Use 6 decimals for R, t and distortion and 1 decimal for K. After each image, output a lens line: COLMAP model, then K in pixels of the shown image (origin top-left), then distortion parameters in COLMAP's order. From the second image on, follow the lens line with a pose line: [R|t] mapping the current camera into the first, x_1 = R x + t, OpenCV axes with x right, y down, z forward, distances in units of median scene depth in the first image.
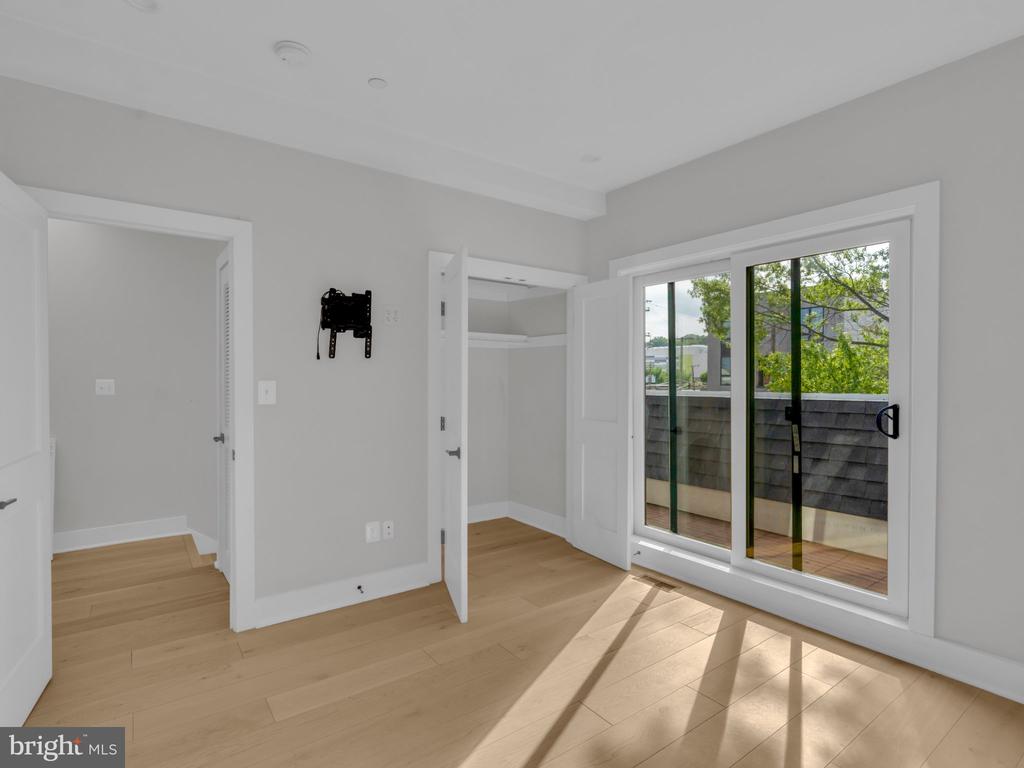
lens RADIAL K [[527.9, 0, 503.1], [0, 527.9, 375.1], [0, 0, 1]] dist [-0.006032, 0.000607]
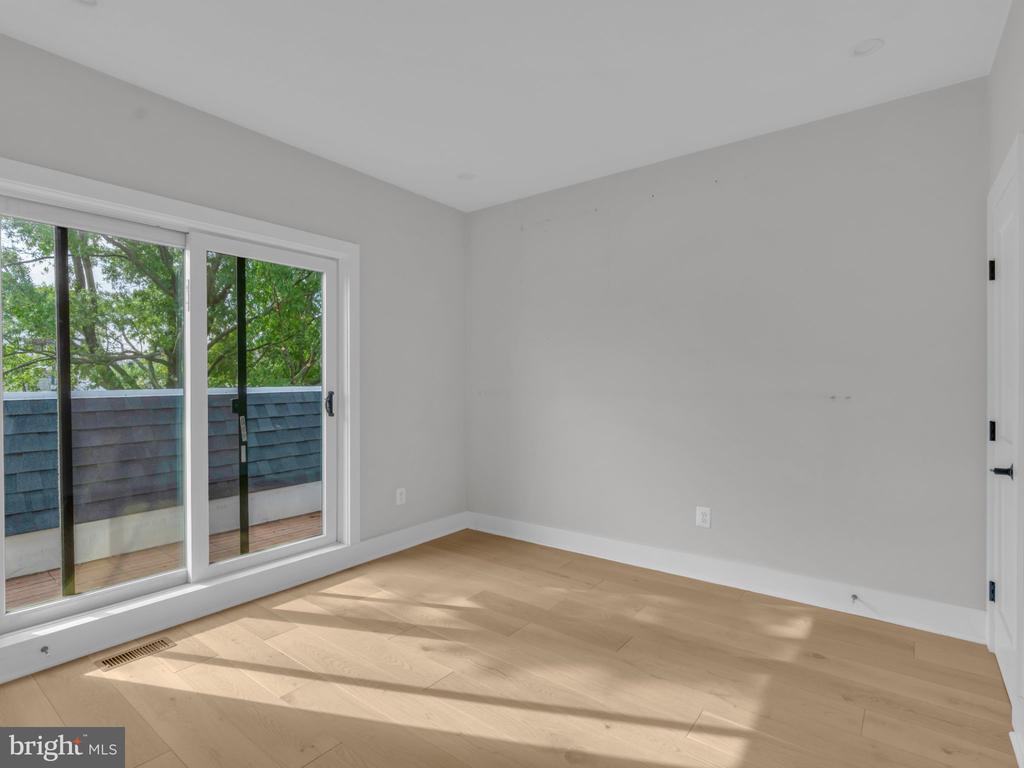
lens RADIAL K [[528.9, 0, 512.9], [0, 528.9, 389.3], [0, 0, 1]] dist [-0.002969, -0.000468]
pose [[-0.292427, -0.024830, 0.955965, -0.614944], [-0.008132, 0.999691, 0.023478, 0.008551], [-0.956253, -0.000909, -0.292539, 0.802204]]
